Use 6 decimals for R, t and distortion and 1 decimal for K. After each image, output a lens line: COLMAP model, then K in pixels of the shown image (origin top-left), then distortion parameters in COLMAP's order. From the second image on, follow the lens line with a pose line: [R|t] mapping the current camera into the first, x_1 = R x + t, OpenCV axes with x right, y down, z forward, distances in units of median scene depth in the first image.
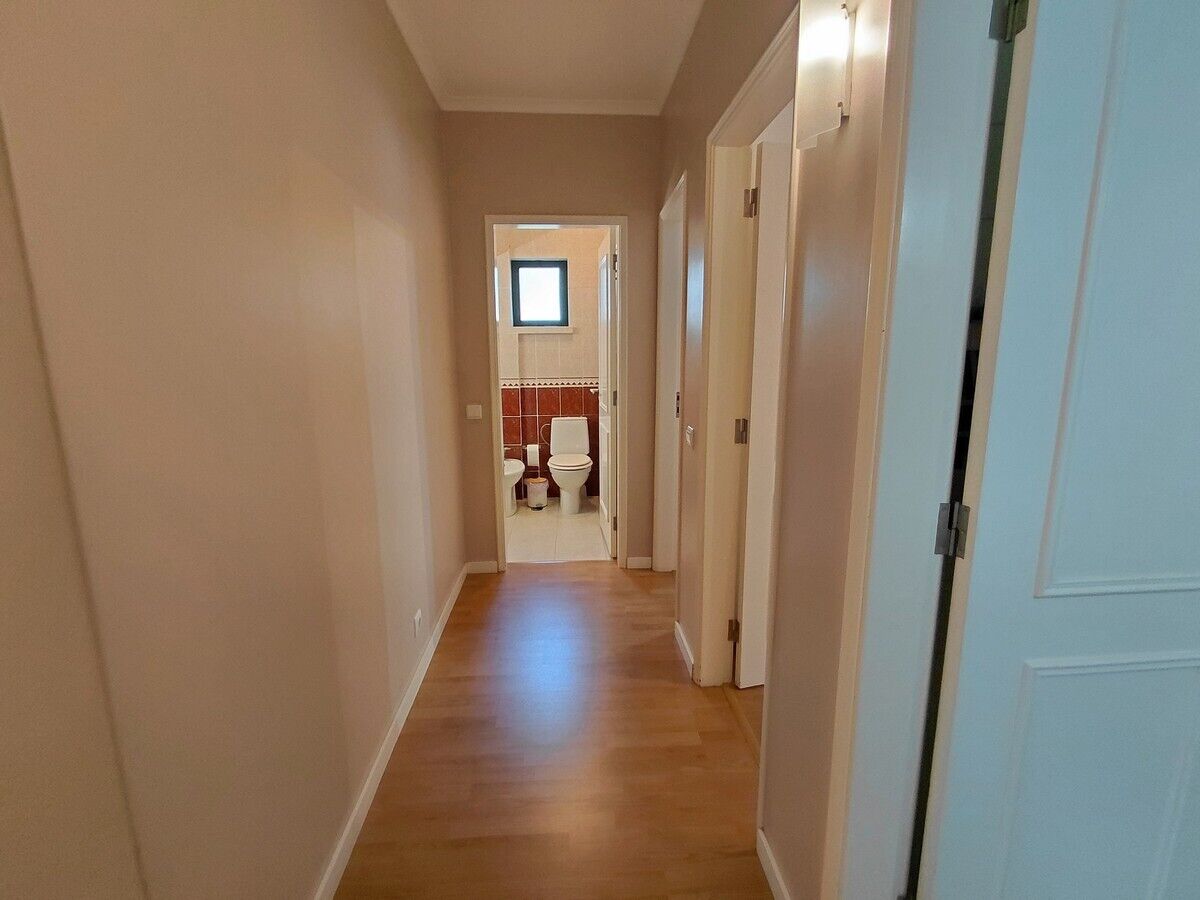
lens RADIAL K [[558.2, 0, 600.0], [0, 558.2, 443.2], [0, 0, 1]] dist [-0.008049, 0.002863]
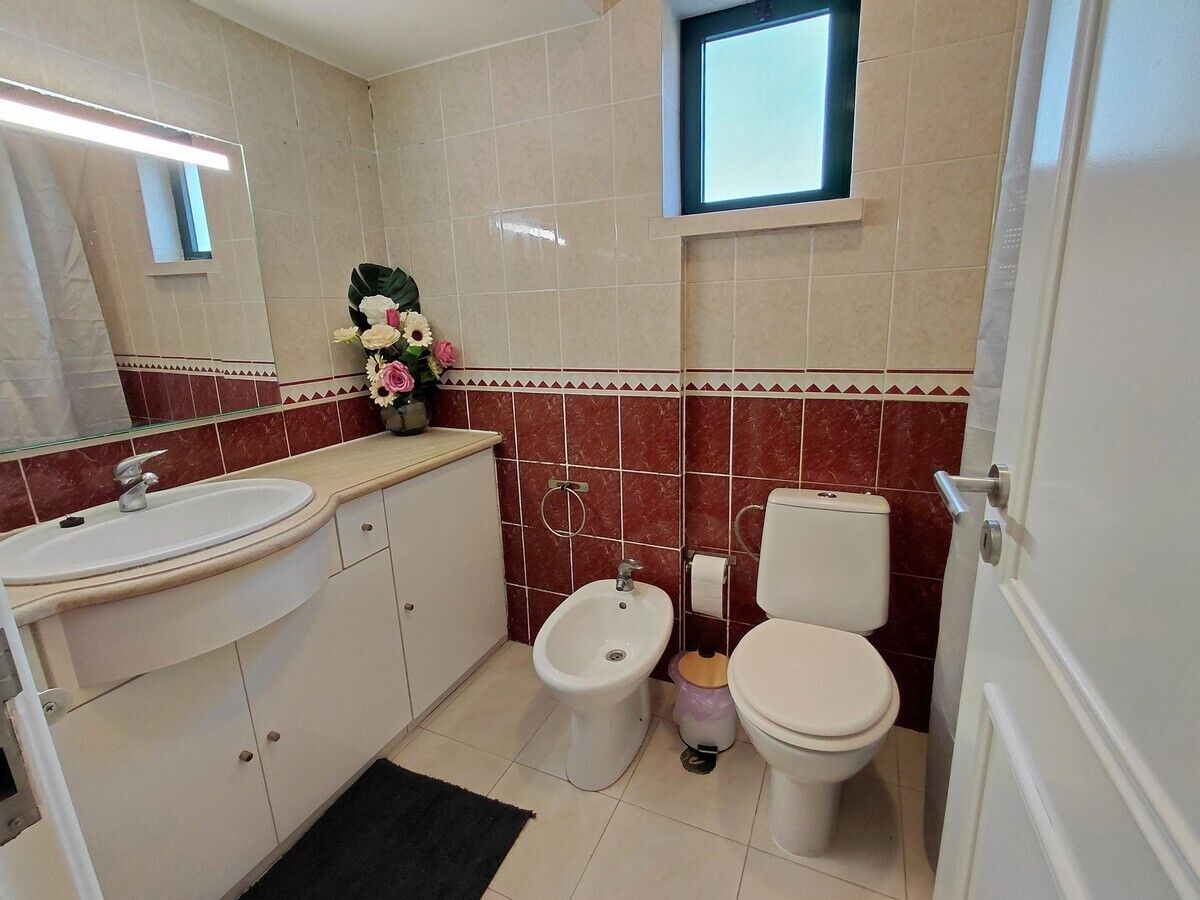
lens RADIAL K [[558.2, 0, 594.3], [0, 558.2, 443.3], [0, 0, 1]] dist [-0.008049, 0.002863]
pose [[0.883655, 0.086064, -0.460160, -0.028095], [-0.054450, 0.995179, 0.081569, -0.094853], [0.464961, -0.047023, 0.884081, 0.657469]]
